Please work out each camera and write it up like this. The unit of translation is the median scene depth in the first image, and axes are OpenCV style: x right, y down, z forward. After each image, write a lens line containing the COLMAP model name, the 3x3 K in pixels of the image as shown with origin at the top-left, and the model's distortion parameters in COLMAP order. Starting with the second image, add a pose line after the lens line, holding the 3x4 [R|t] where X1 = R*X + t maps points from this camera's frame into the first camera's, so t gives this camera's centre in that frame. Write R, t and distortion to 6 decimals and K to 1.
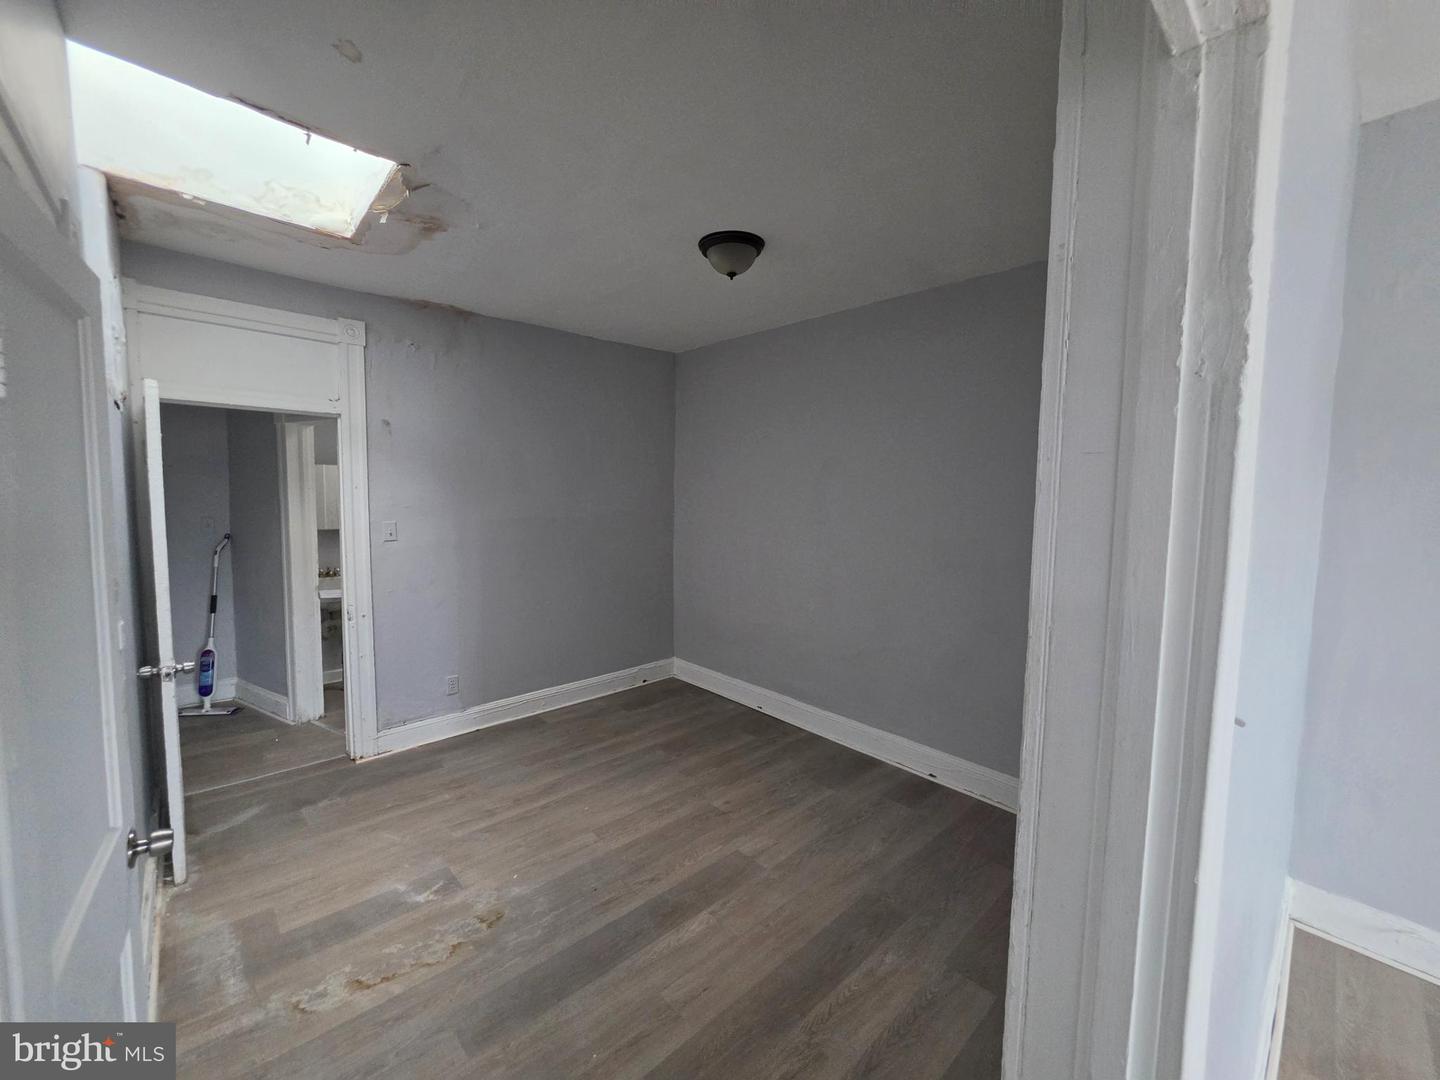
lens RADIAL K [[578.8, 0, 718.4], [0, 578.8, 537.8], [0, 0, 1]] dist [0.000370, 0.000236]
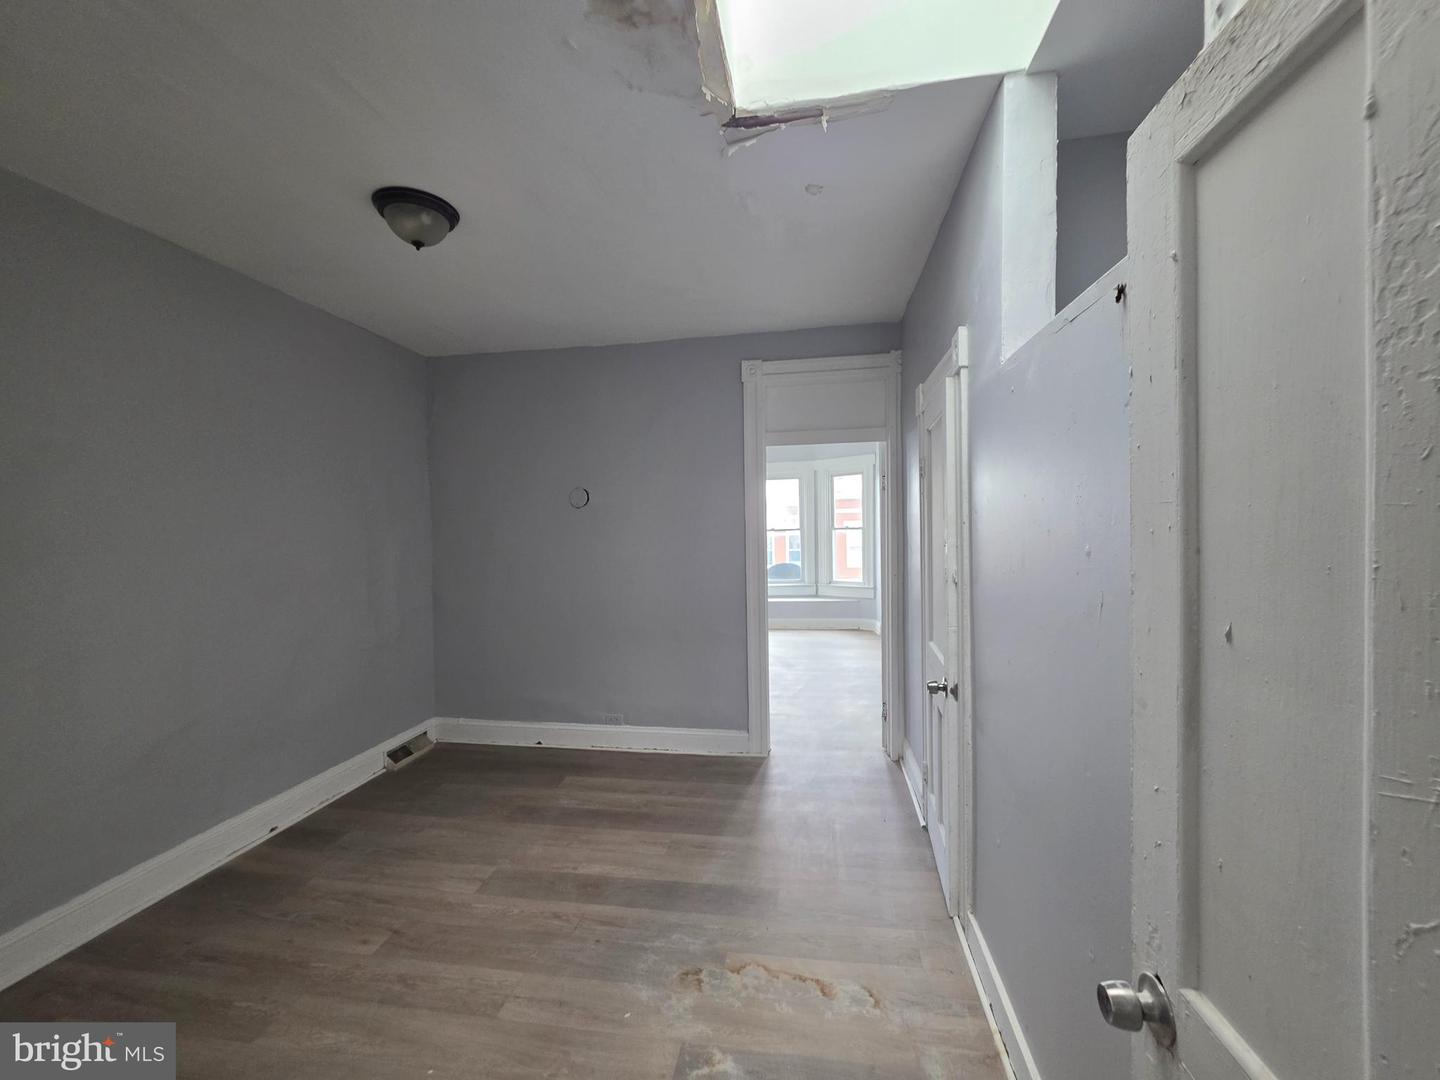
lens RADIAL K [[578.8, 0, 722.3], [0, 578.8, 536.0], [0, 0, 1]] dist [0.000370, 0.000236]
pose [[-0.624460, -0.012412, 0.780958, -1.108275], [0.073460, 0.994508, 0.074546, -0.075240], [-0.777594, 0.103920, -0.620119, 1.449360]]
